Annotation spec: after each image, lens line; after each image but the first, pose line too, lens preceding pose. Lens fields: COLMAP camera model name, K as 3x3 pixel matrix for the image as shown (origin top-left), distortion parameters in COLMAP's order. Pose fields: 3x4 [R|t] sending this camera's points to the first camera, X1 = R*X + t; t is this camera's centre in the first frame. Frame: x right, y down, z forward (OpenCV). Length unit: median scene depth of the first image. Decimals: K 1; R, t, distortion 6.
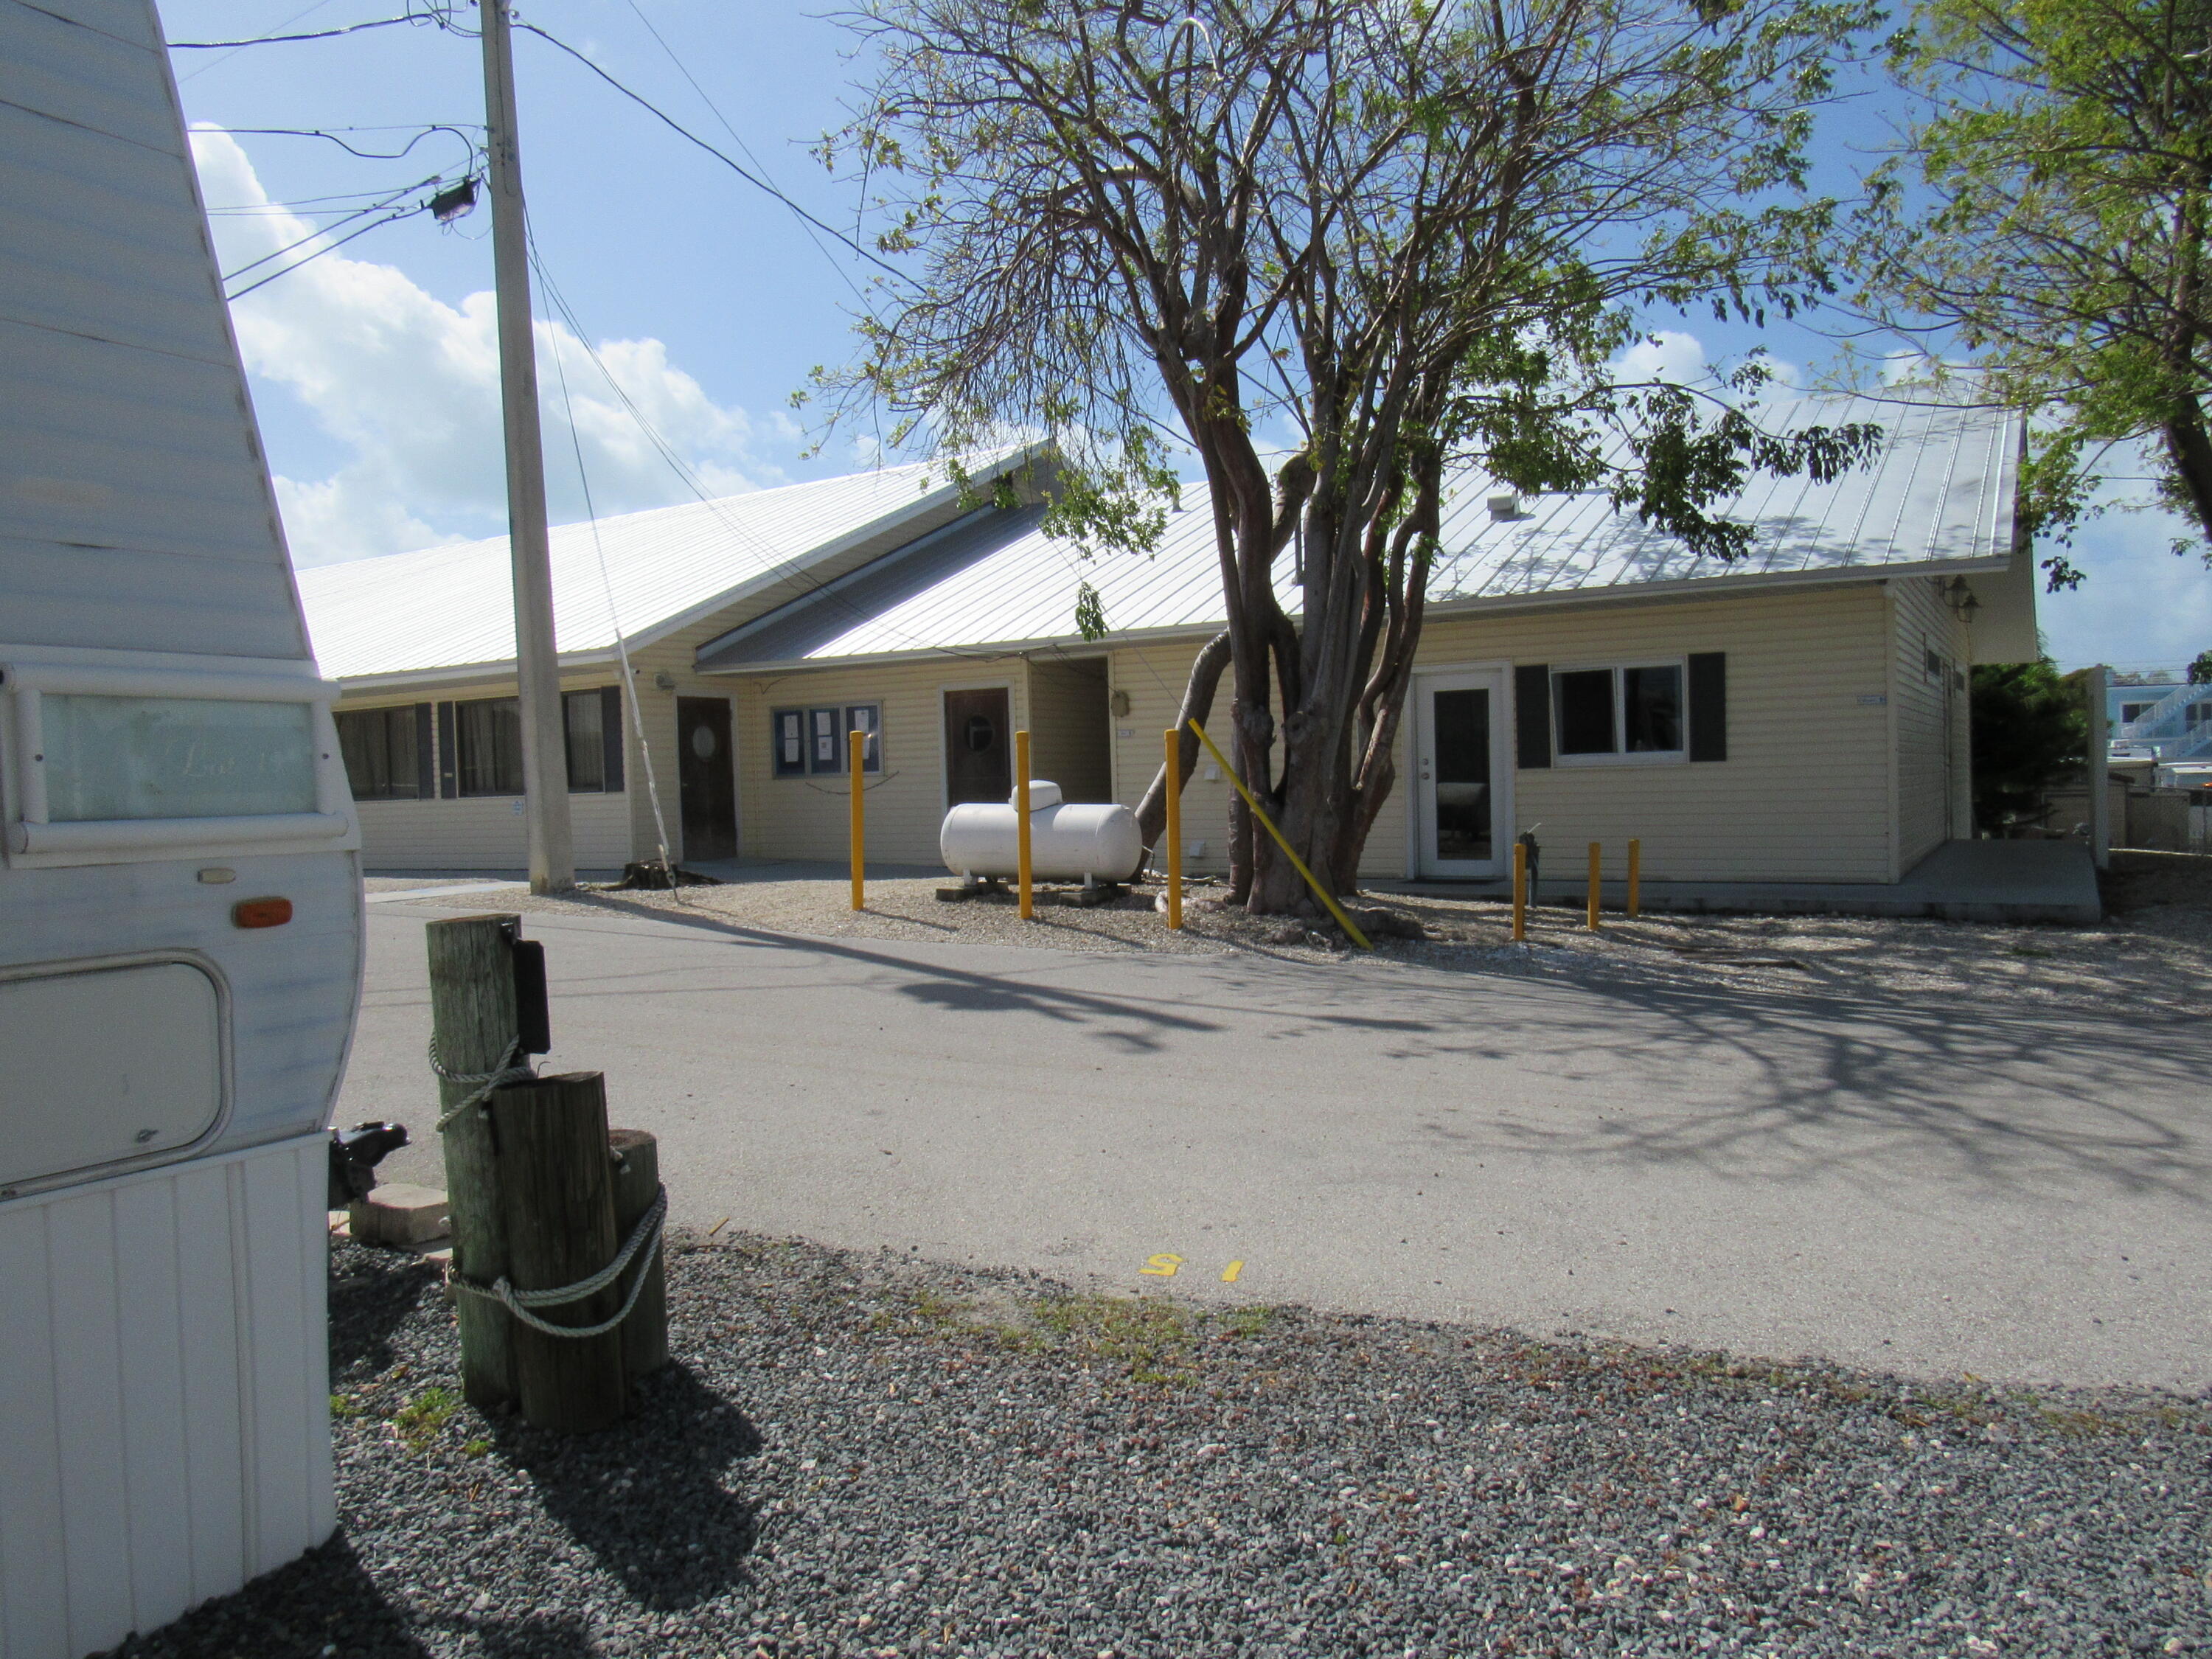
lens RADIAL K [[1598.3, 0, 1113.9], [0, 1598.3, 830.7], [0, 0, 1]] dist [-0.026652, 0.014934]
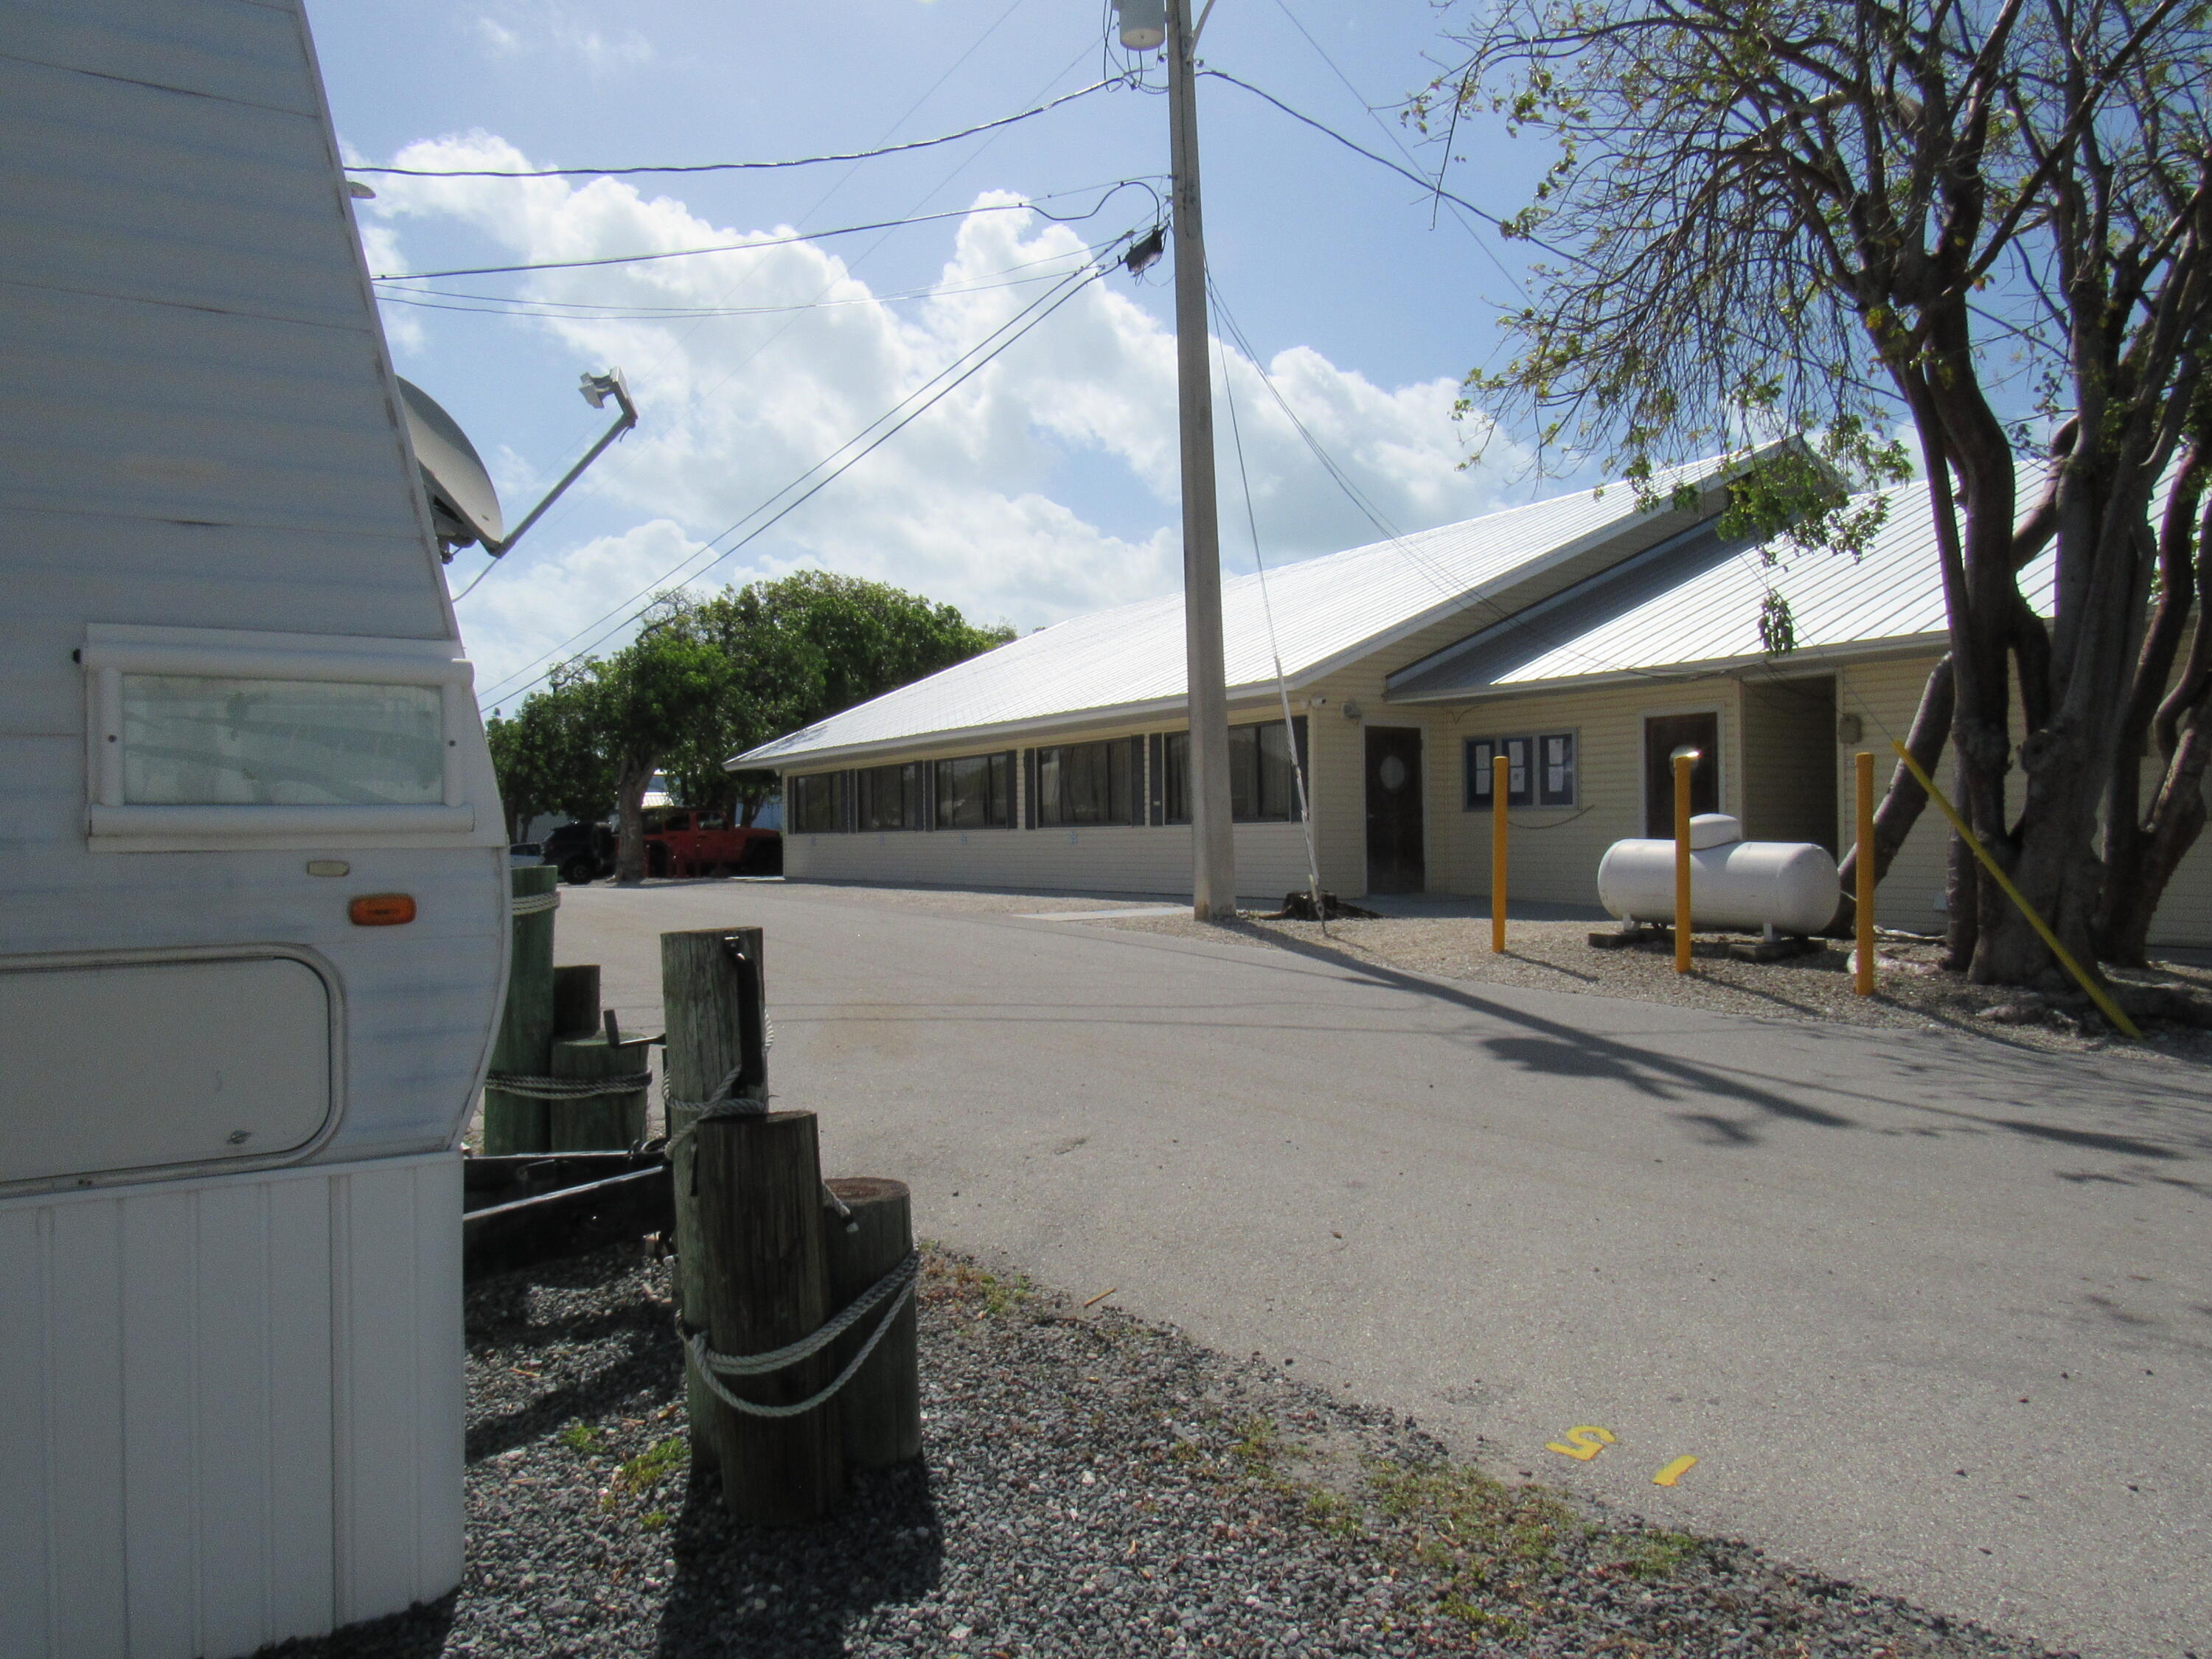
lens RADIAL K [[1598.3, 0, 1098.6], [0, 1598.3, 834.4], [0, 0, 1]] dist [-0.026652, 0.014934]
pose [[0.886207, 0.019774, -0.462867, 0.098429], [-0.029514, 0.999469, -0.013811, 0.002726], [0.462348, 0.025900, 0.886320, 0.133302]]
